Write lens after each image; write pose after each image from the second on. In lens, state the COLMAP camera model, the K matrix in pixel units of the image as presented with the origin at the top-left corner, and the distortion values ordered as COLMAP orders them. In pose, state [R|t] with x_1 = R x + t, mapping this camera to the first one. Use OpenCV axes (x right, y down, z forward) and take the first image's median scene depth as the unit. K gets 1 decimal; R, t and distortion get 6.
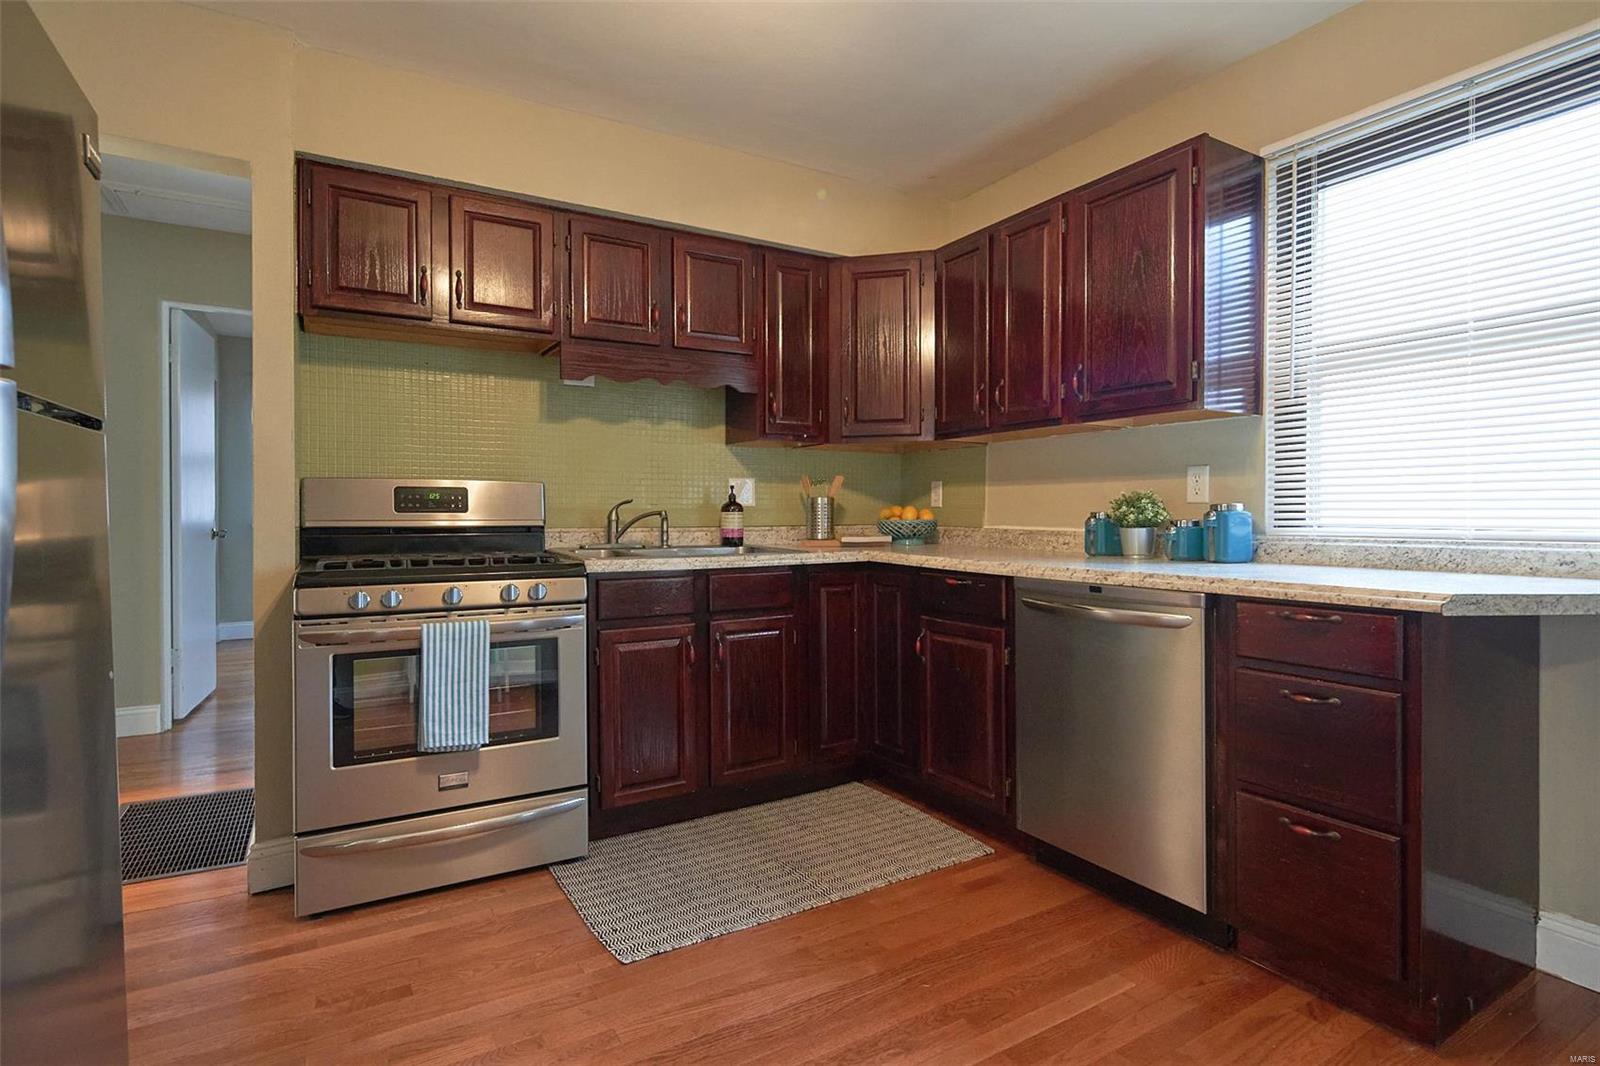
lens RADIAL K [[797.2, 0, 827.8], [0, 797.2, 512.0], [0, 0, 1]] dist [0.005201, -0.002671]
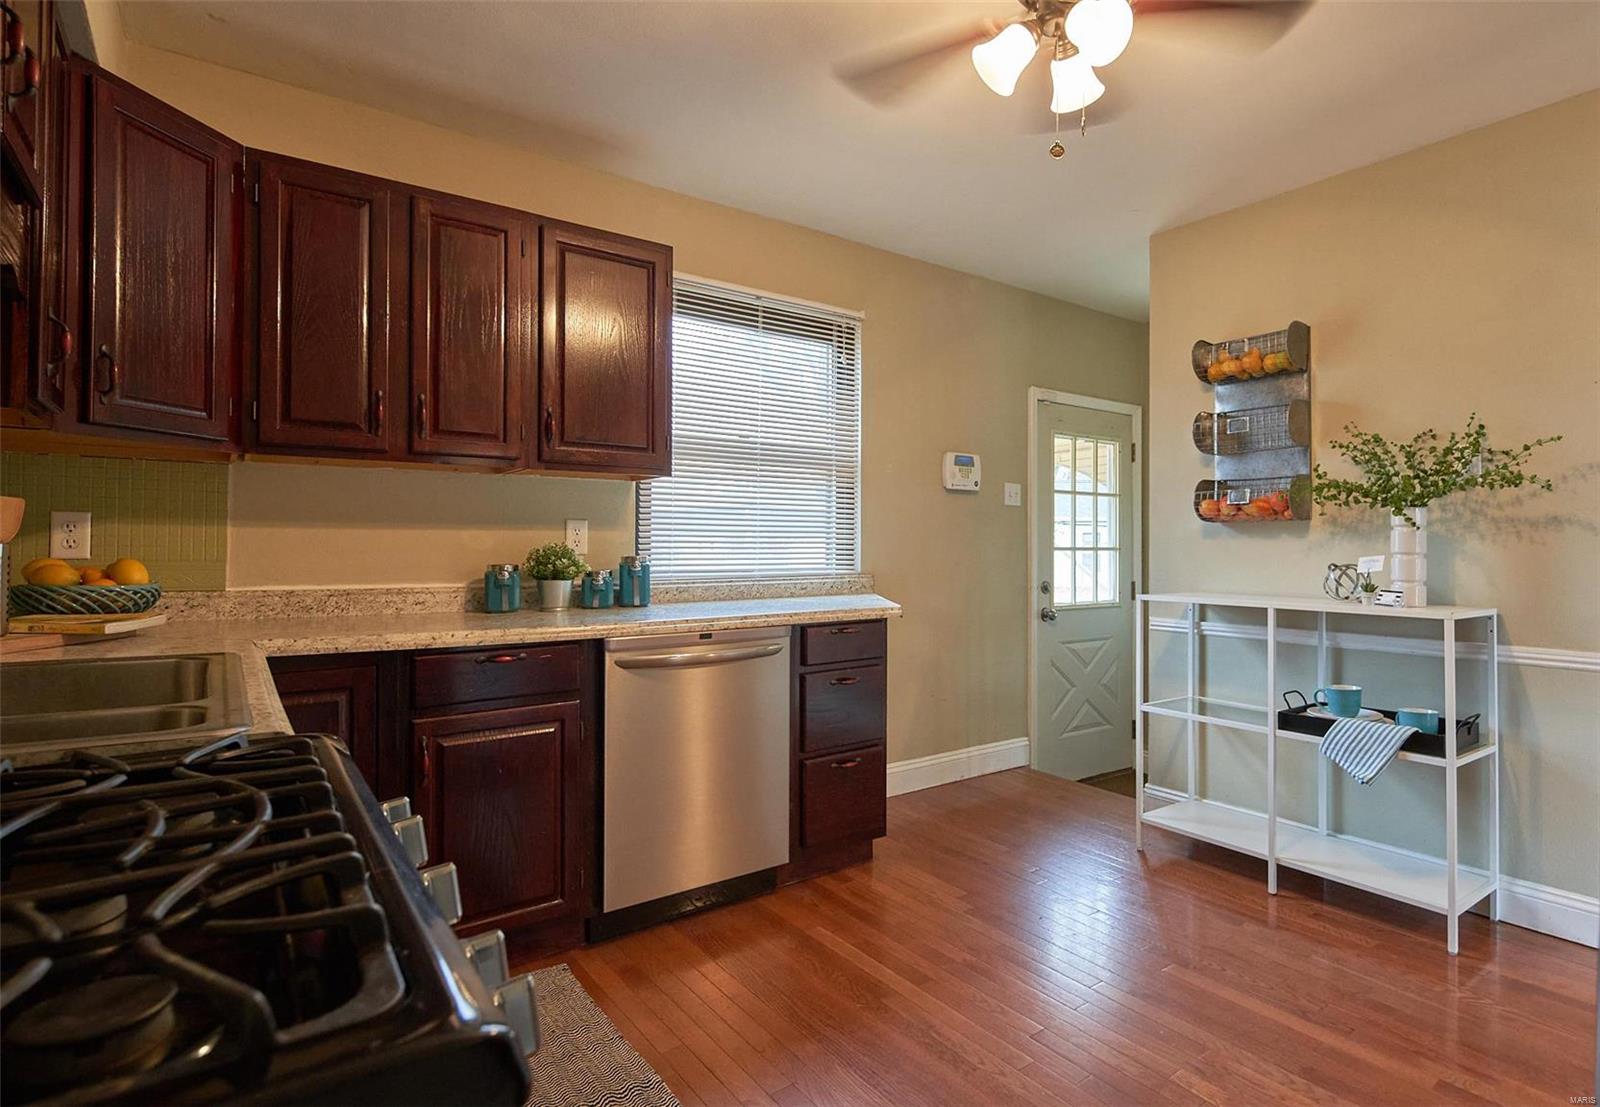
lens RADIAL K [[816.3, 0, 807.0], [0, 816.3, 546.4], [0, 0, 1]] dist [0.000764, 0.000095]
pose [[-0.054912, 0.003417, 0.998485, -0.762121], [-0.001097, 0.999993, -0.003482, -0.021880], [-0.998491, -0.001286, -0.054908, 0.879236]]
